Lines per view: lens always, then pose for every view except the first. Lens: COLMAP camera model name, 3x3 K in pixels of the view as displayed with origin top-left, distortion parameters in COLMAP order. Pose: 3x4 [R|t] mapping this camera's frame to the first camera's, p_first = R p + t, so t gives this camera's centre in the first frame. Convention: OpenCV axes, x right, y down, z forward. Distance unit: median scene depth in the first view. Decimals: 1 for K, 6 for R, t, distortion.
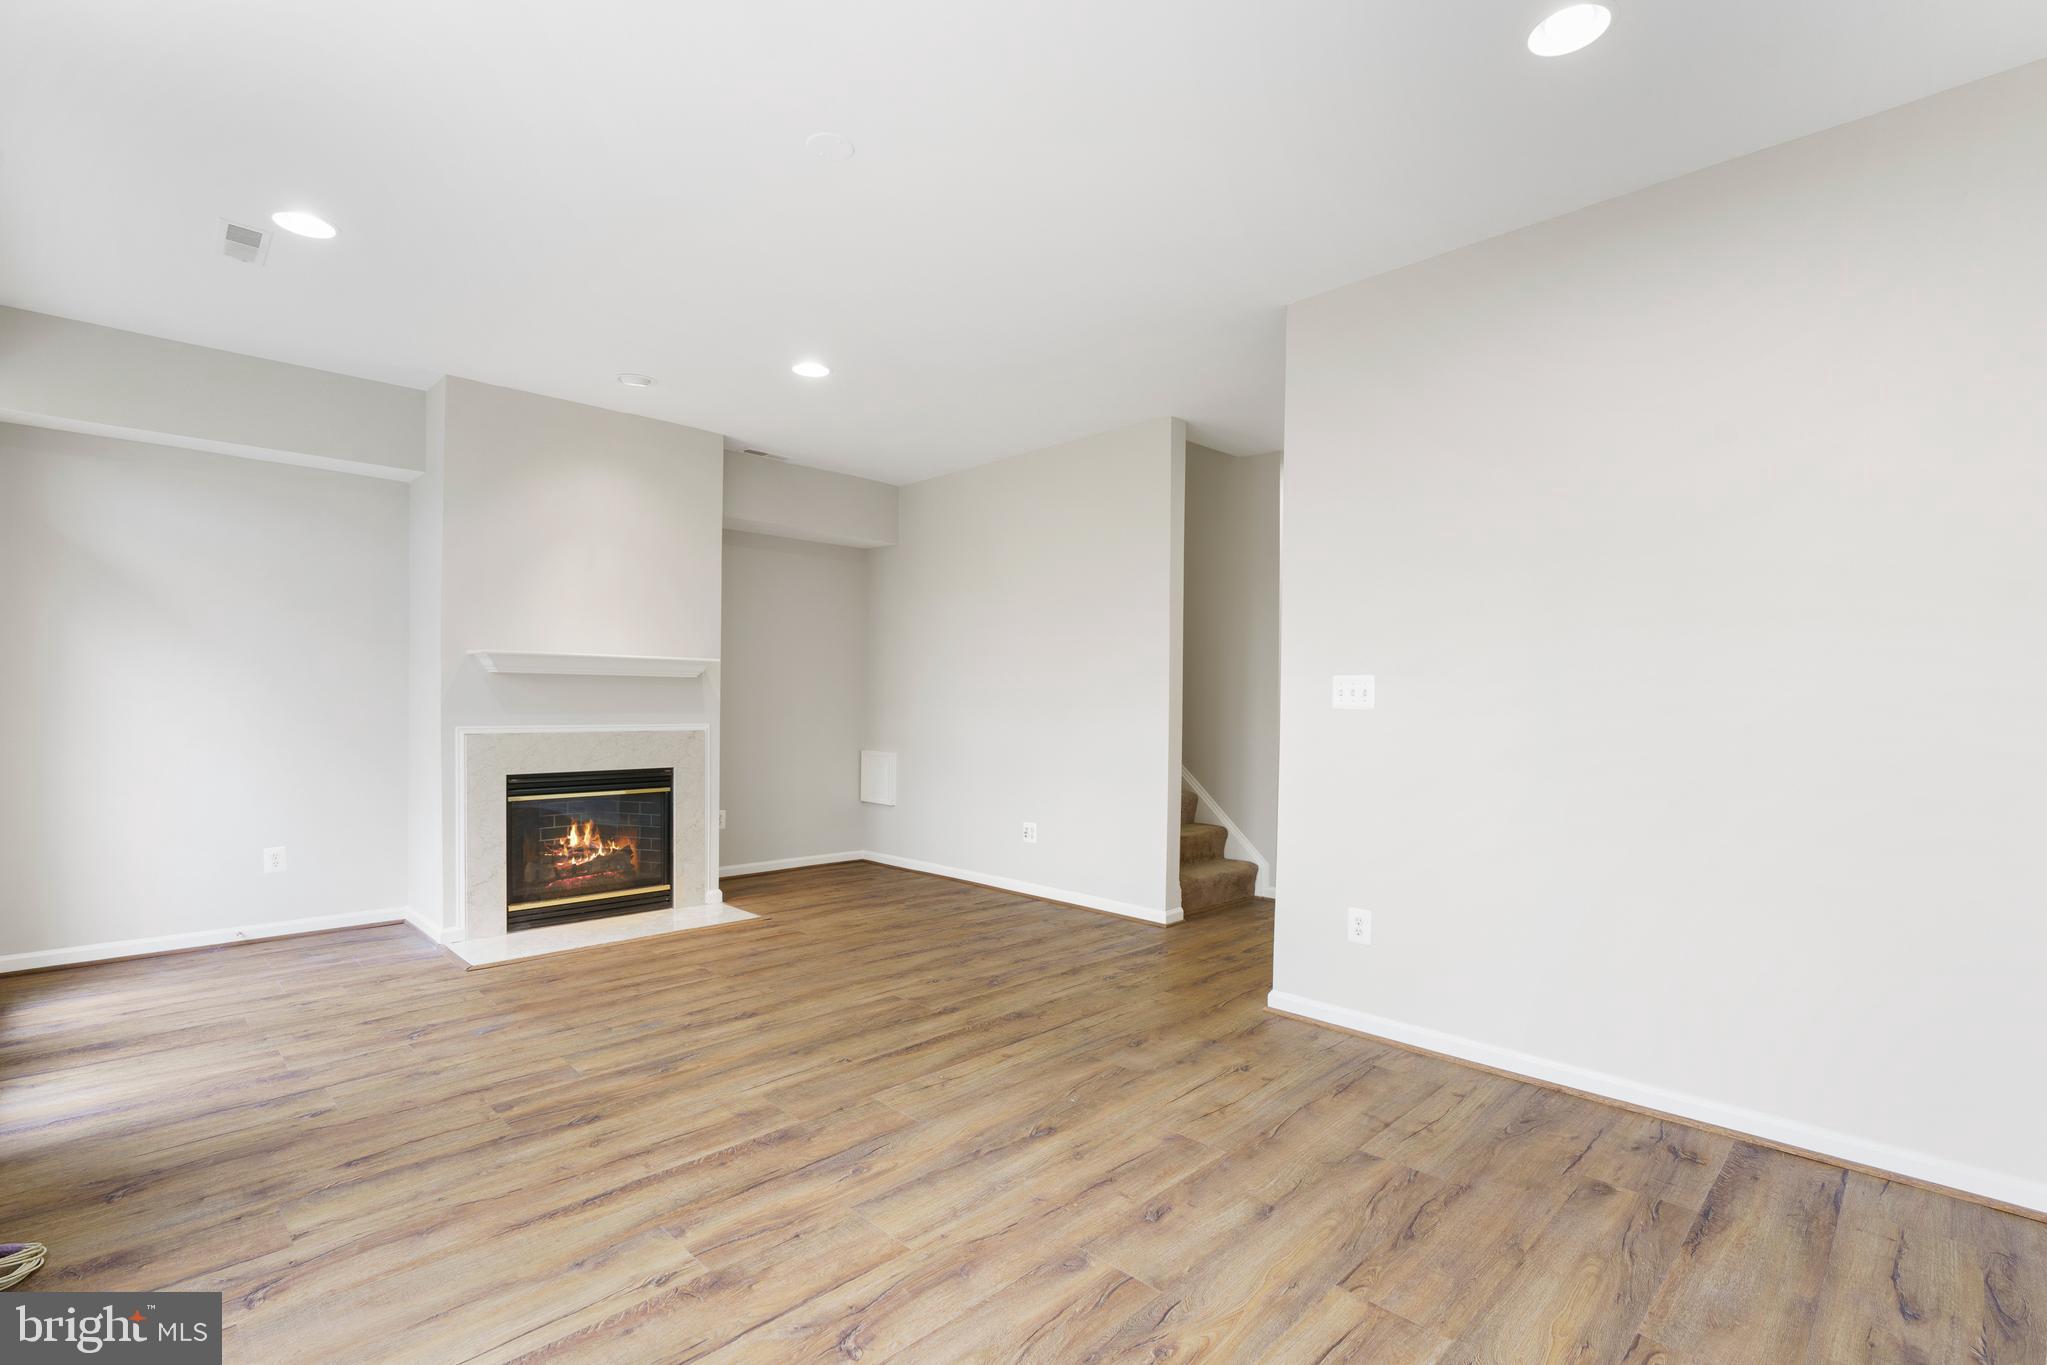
lens RADIAL K [[936.7, 0, 1023.7], [0, 936.7, 688.1], [0, 0, 1]] dist [0.001001, -0.000865]
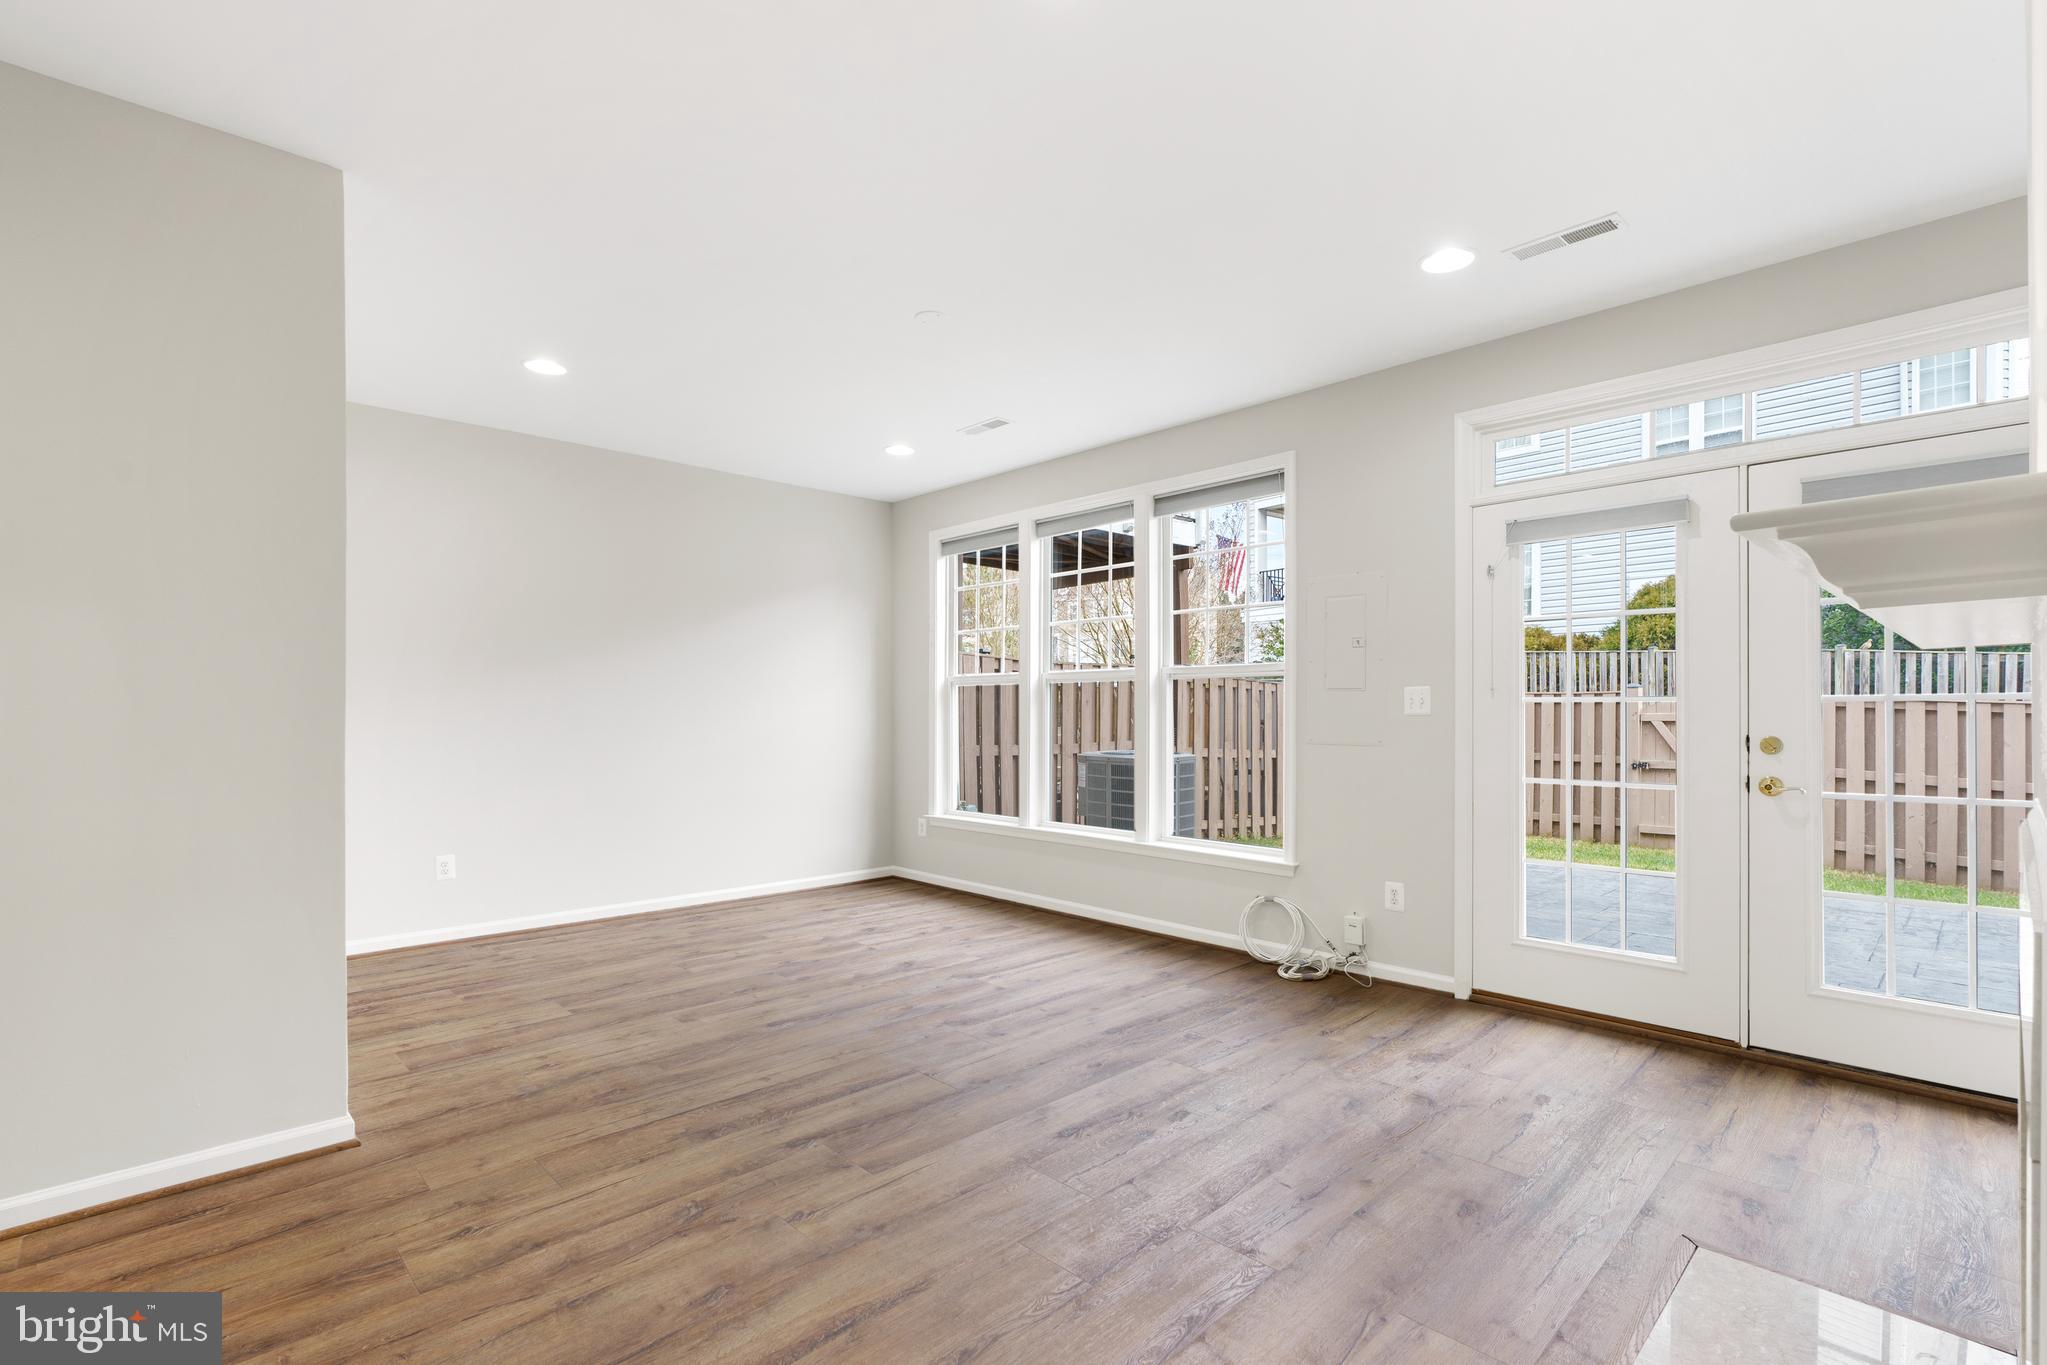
lens RADIAL K [[936.7, 0, 1016.4], [0, 936.7, 713.1], [0, 0, 1]] dist [0.001001, -0.000865]
pose [[-0.999716, -0.005008, 0.023287, -0.276794], [-0.005162, 0.999965, -0.006577, 0.018152], [-0.023253, -0.006695, -0.999707, 1.824170]]
